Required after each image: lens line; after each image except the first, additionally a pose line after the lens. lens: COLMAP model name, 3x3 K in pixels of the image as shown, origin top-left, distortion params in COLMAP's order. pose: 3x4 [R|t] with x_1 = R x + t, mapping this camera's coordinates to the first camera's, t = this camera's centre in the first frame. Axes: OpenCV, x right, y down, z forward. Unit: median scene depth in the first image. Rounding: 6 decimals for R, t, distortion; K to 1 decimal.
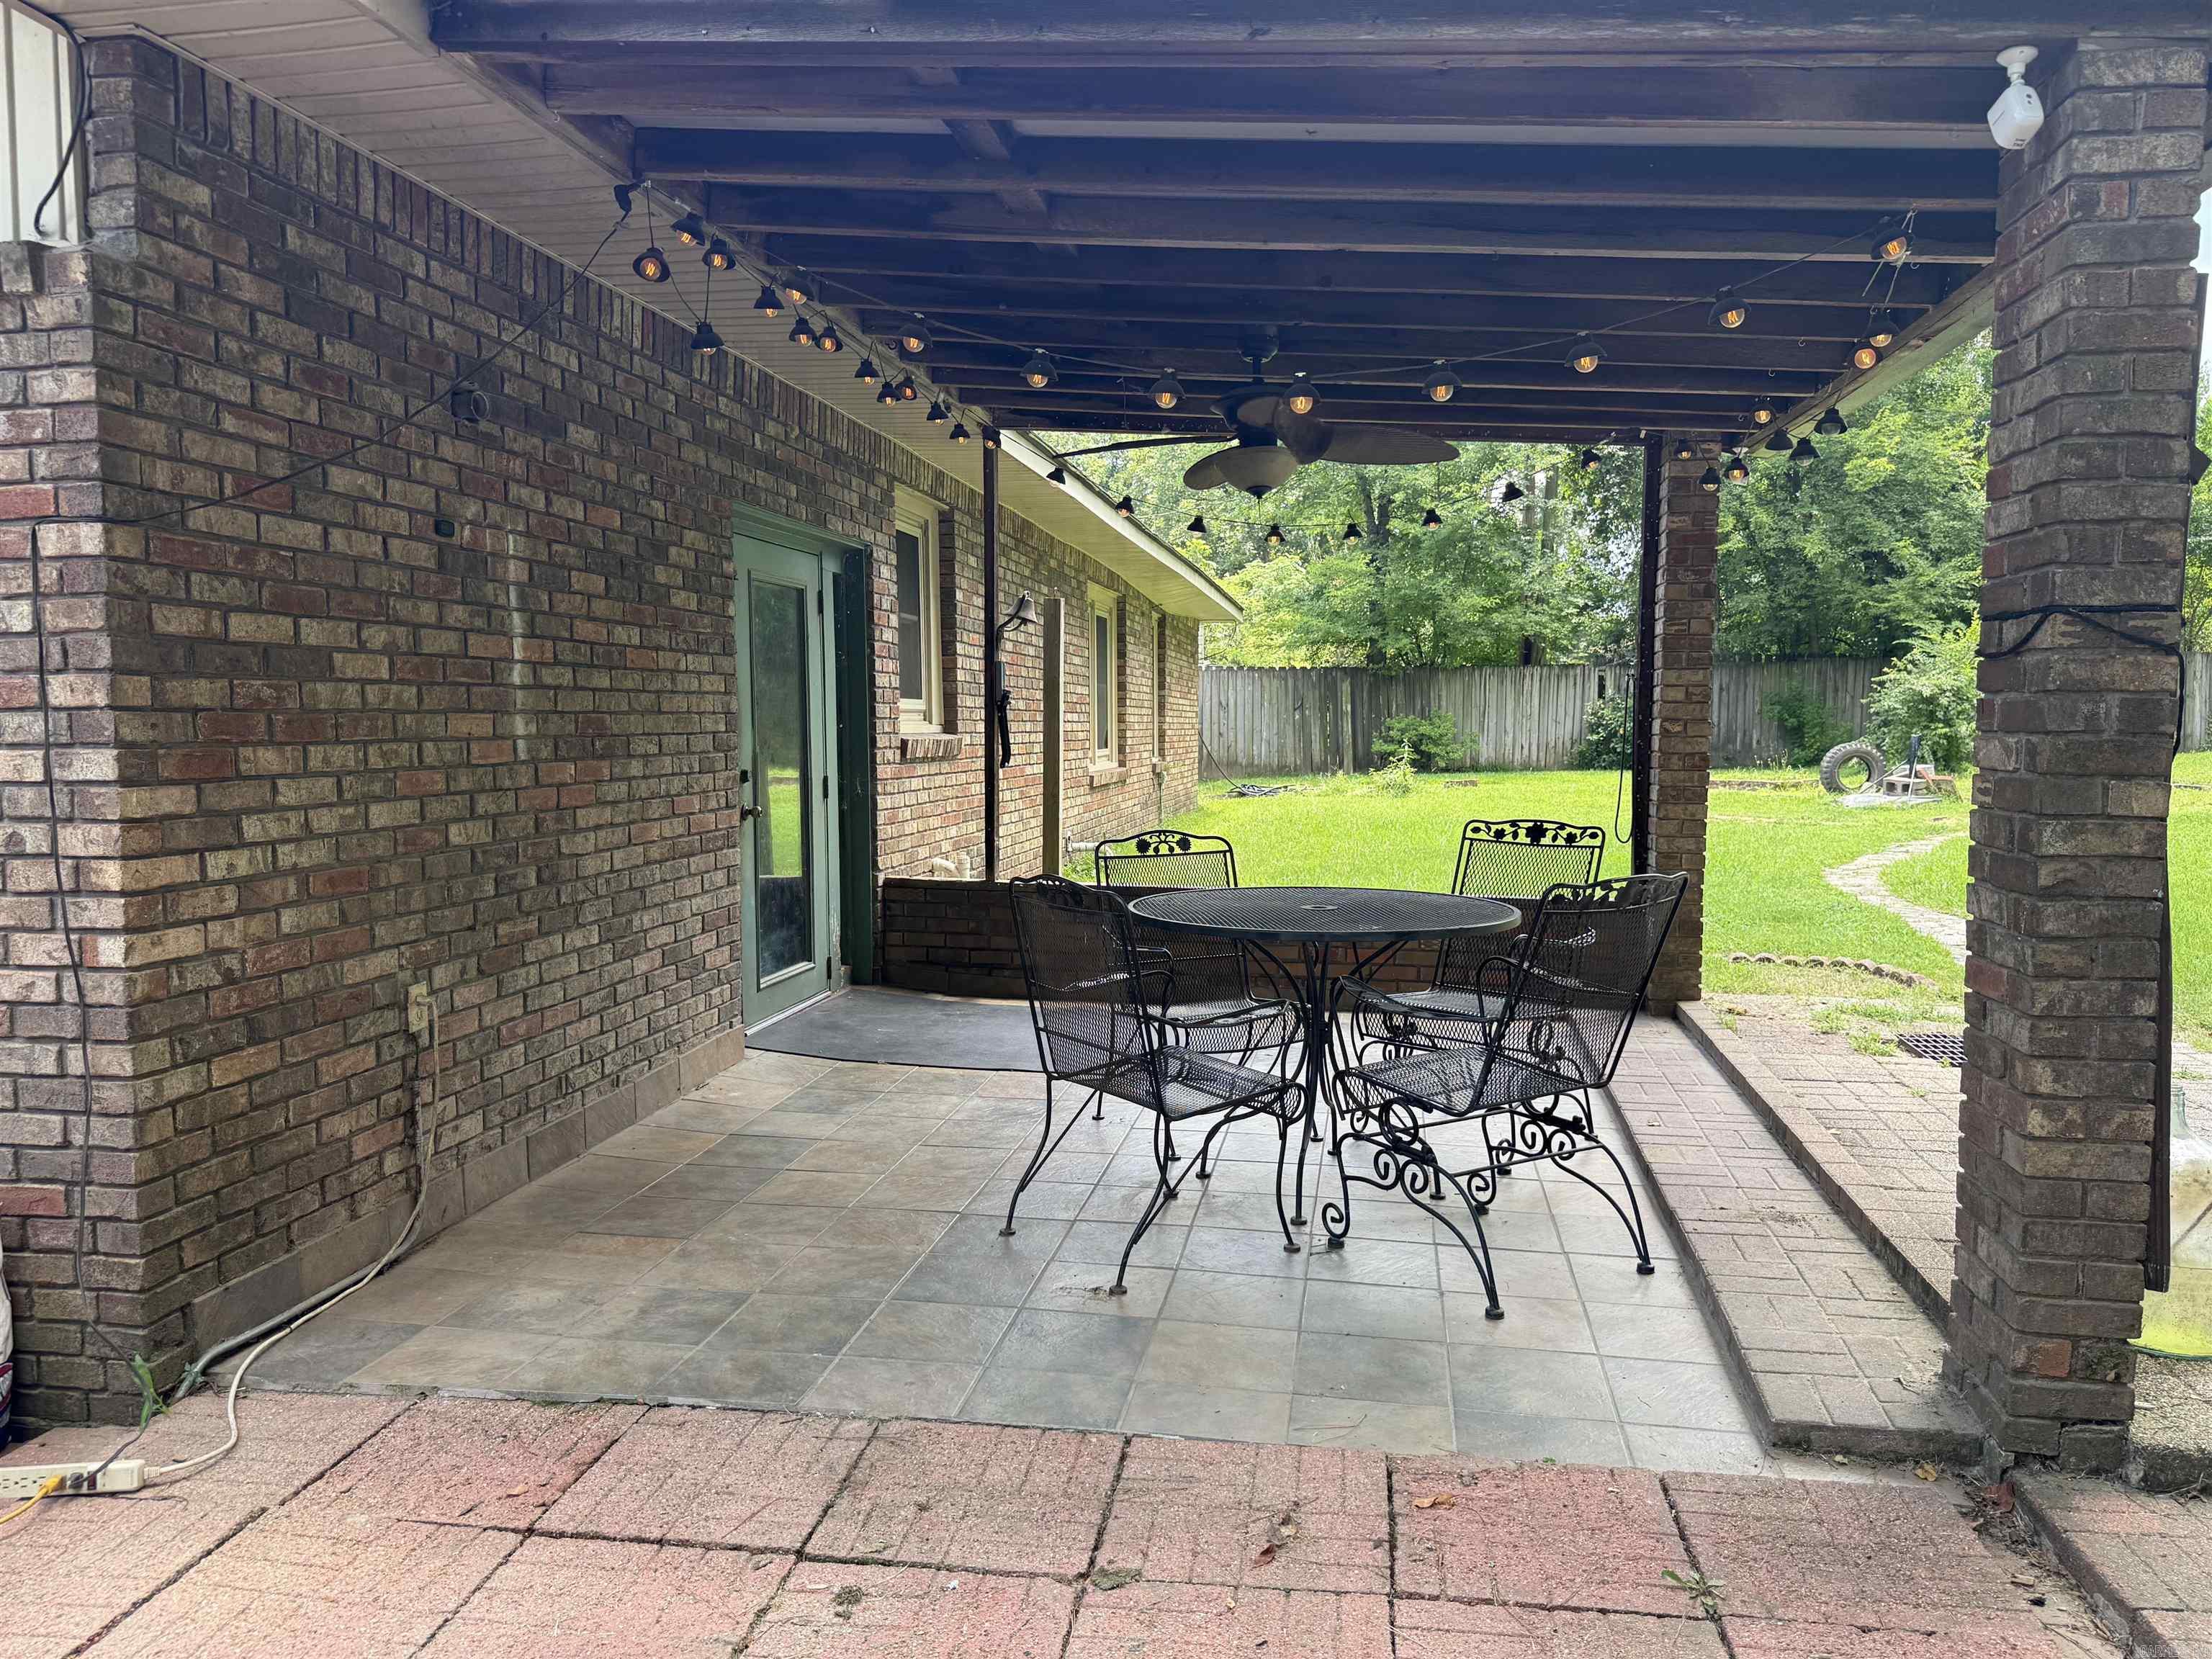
lens RADIAL K [[1542.9, 0, 1096.4], [0, 1542.9, 833.2], [0, 0, 1]] dist [0.006583, -0.002116]
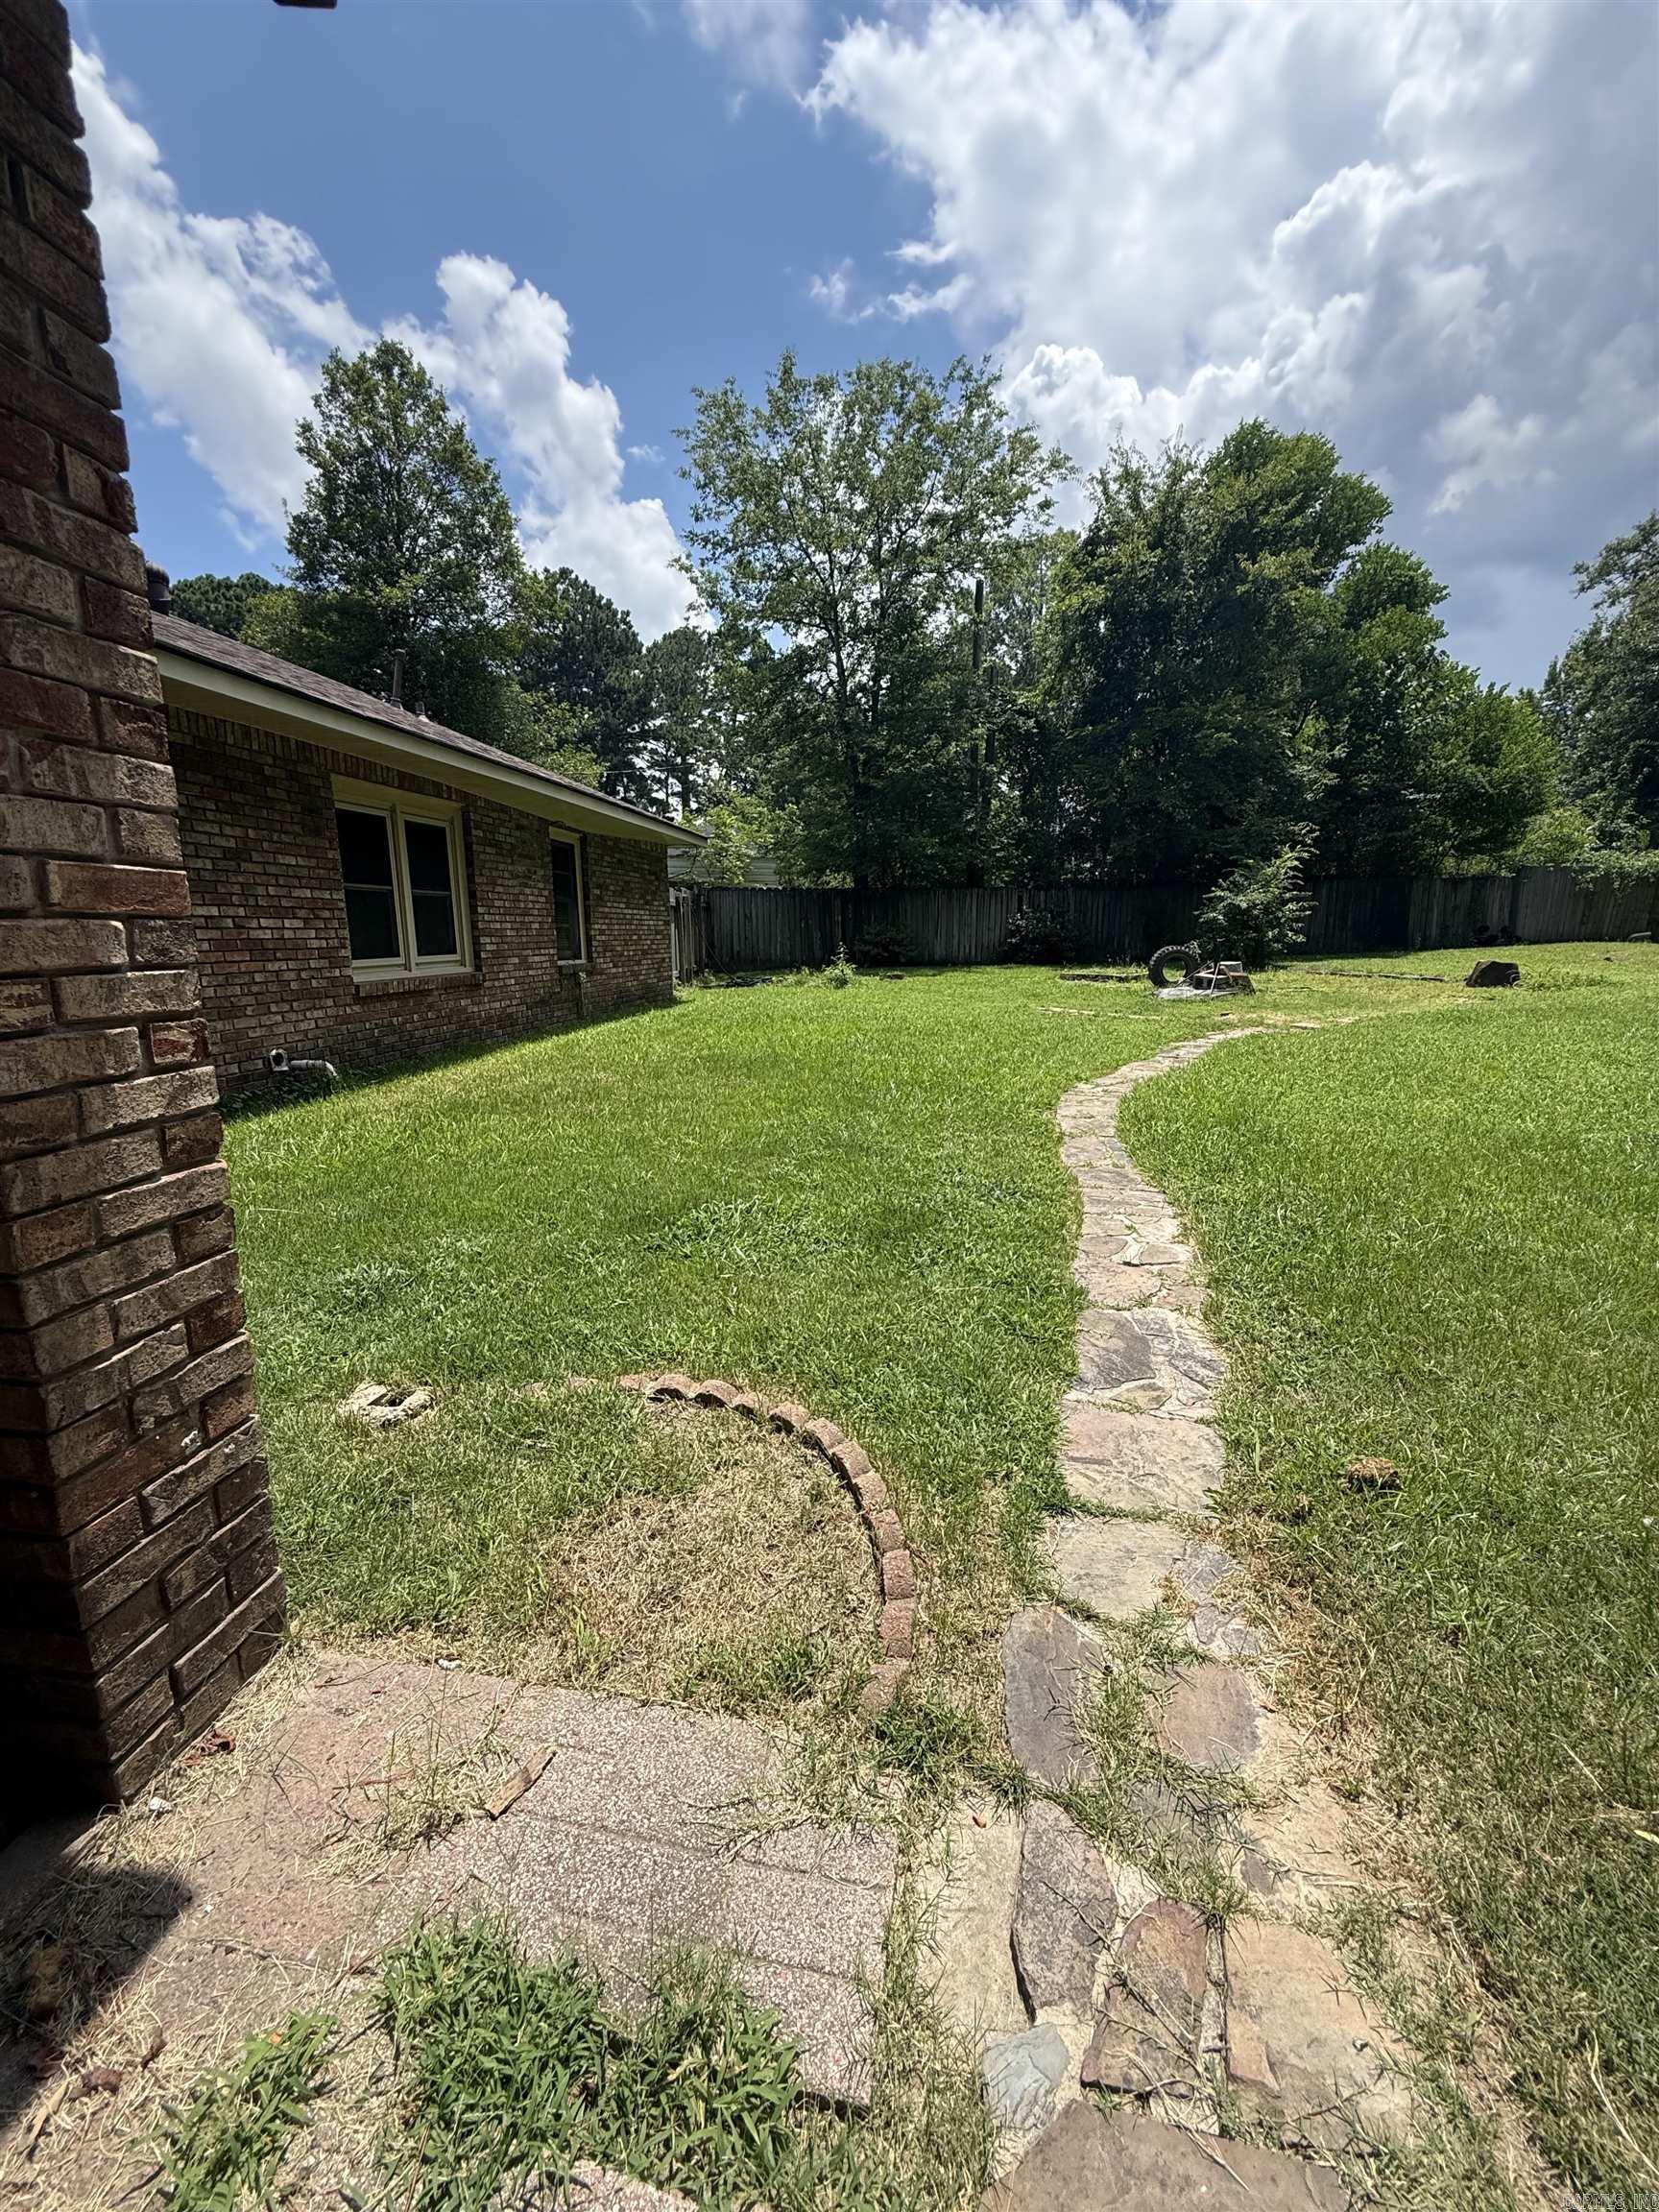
lens RADIAL K [[890.7, 0, 834.0], [0, 890.7, 1107.2], [0, 0, 1]] dist [-0.000903, 0.000339]
pose [[0.999189, -0.009094, 0.039236, 0.863970], [0.004121, 0.992146, 0.125015, -0.093742], [-0.040065, -0.124752, 0.991379, 1.305514]]
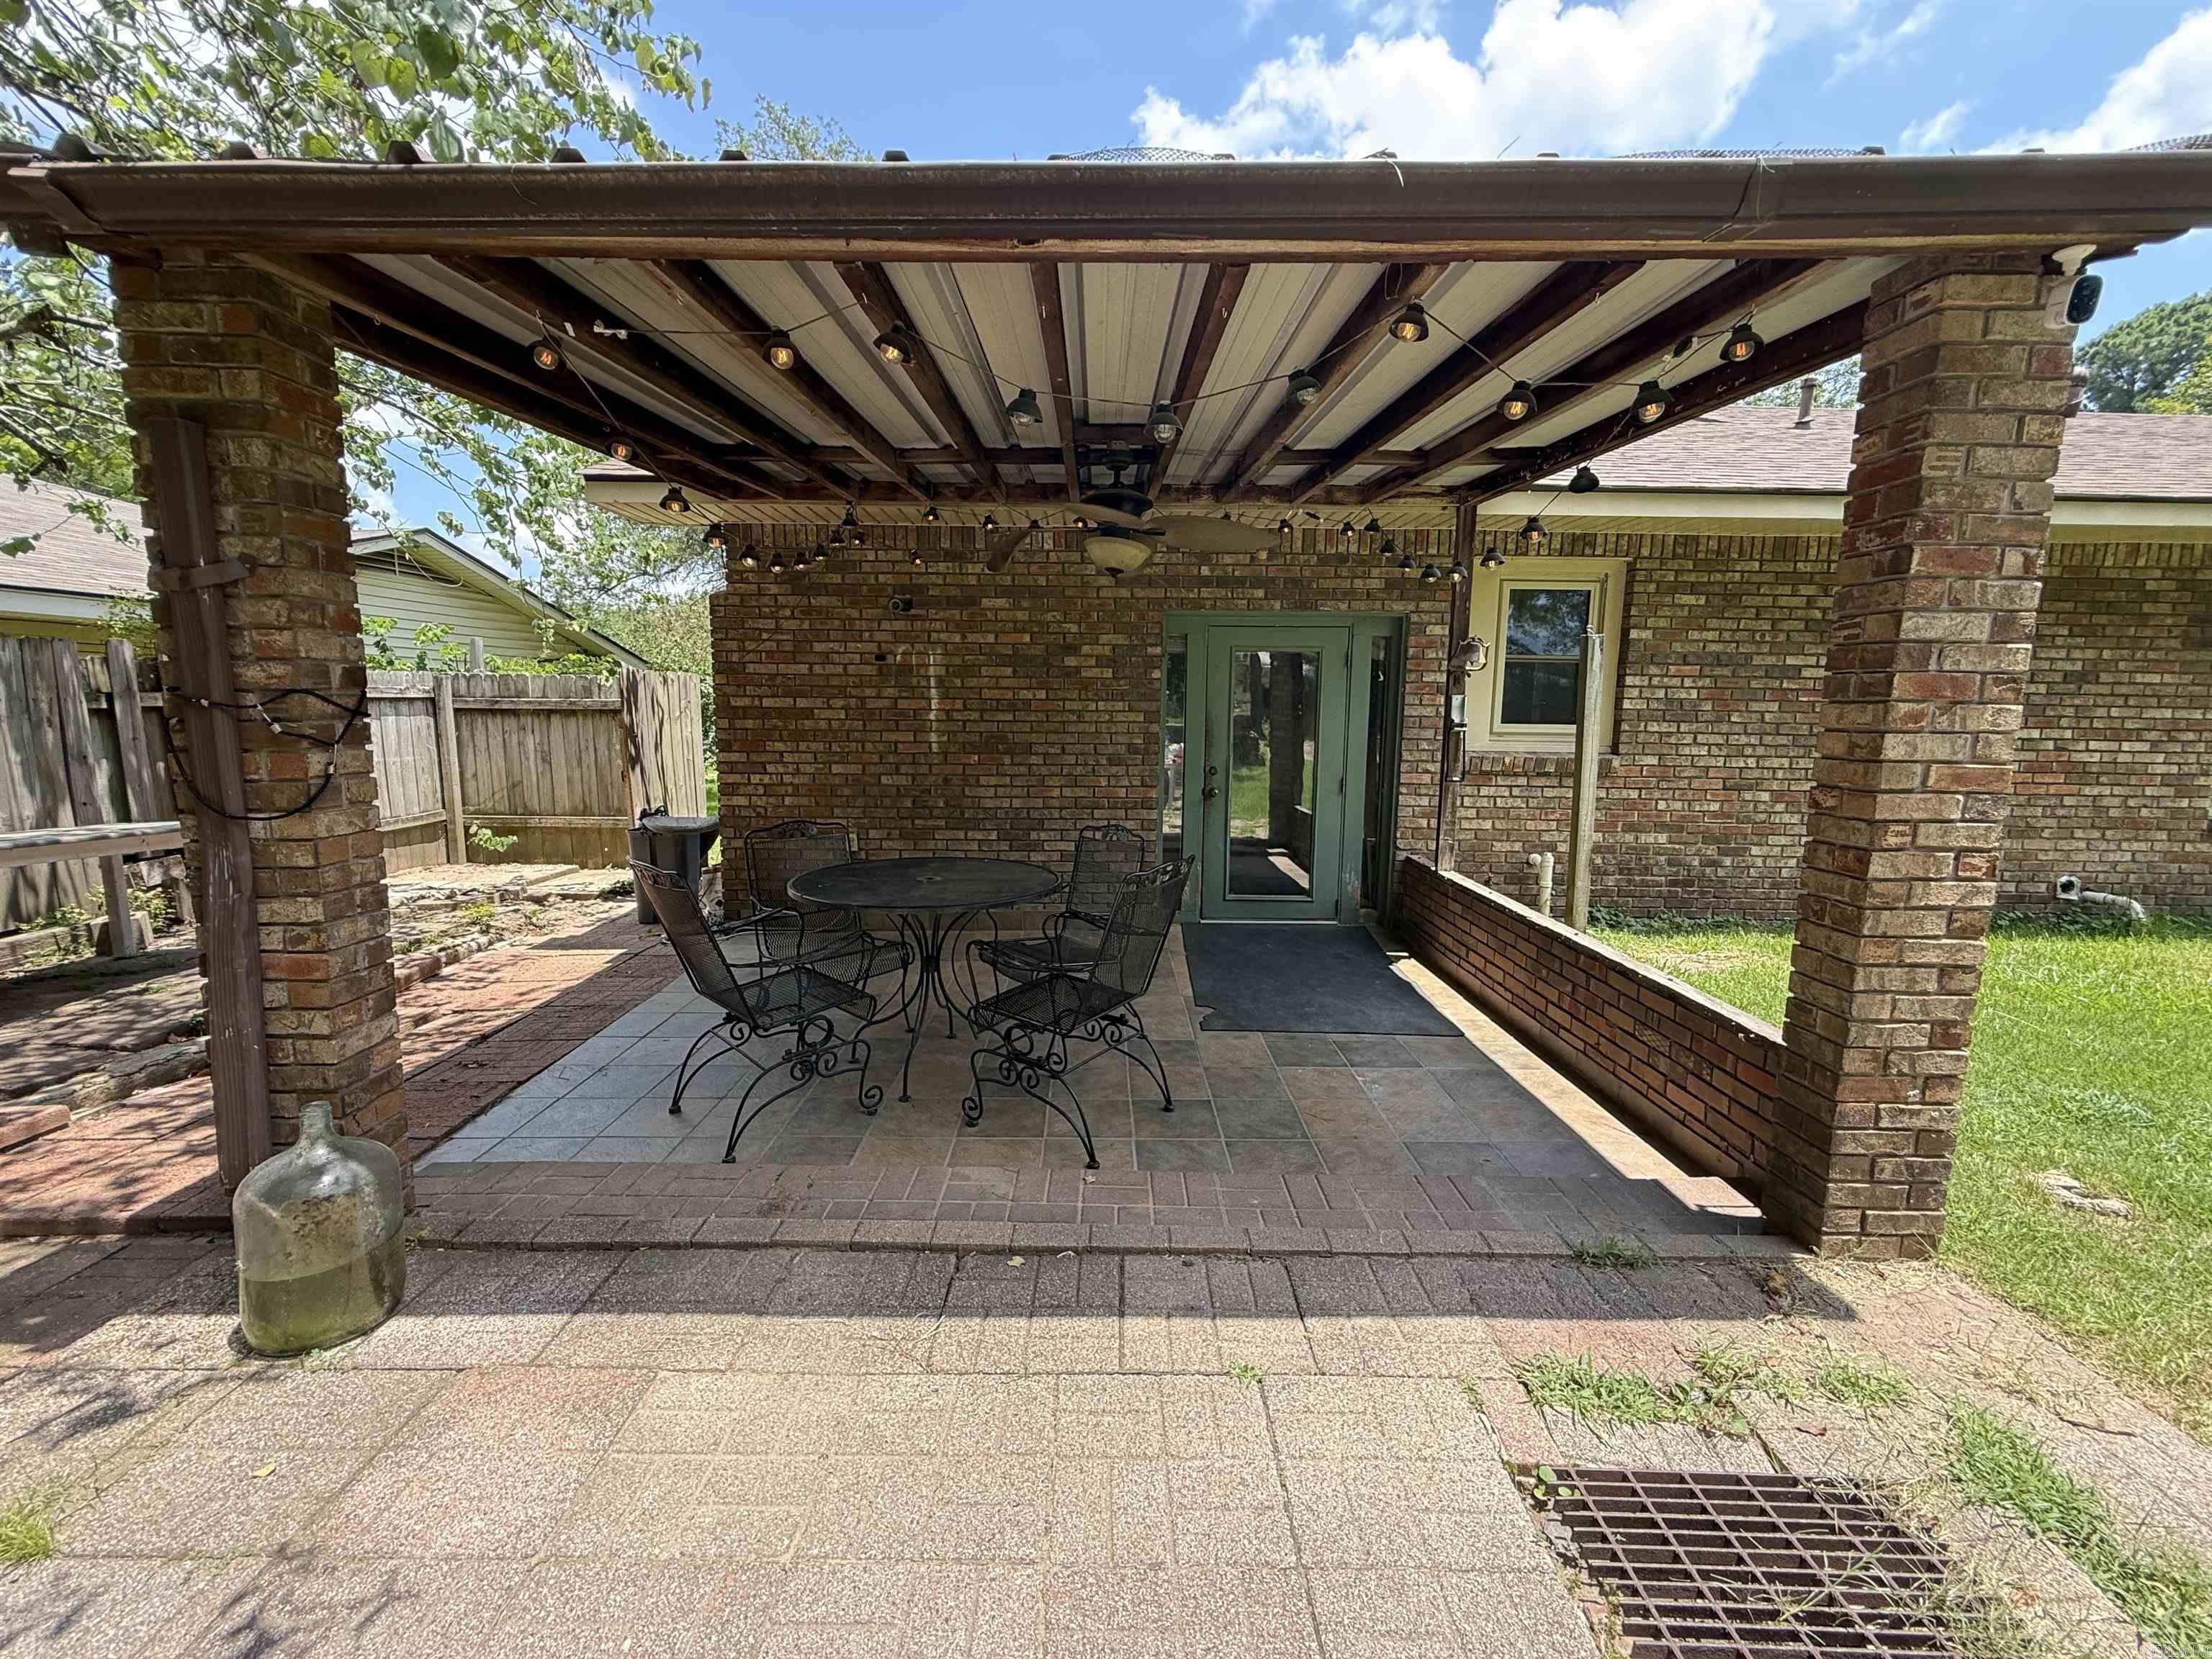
lens RADIAL K [[890.7, 0, 1094.8], [0, 890.7, 825.9], [0, 0, 1]] dist [-0.000903, 0.000339]
pose [[0.202119, 0.129055, -0.970821, 1.048062], [-0.085453, 0.989823, 0.113791, -0.116594], [0.975626, 0.059960, 0.211090, 1.007421]]
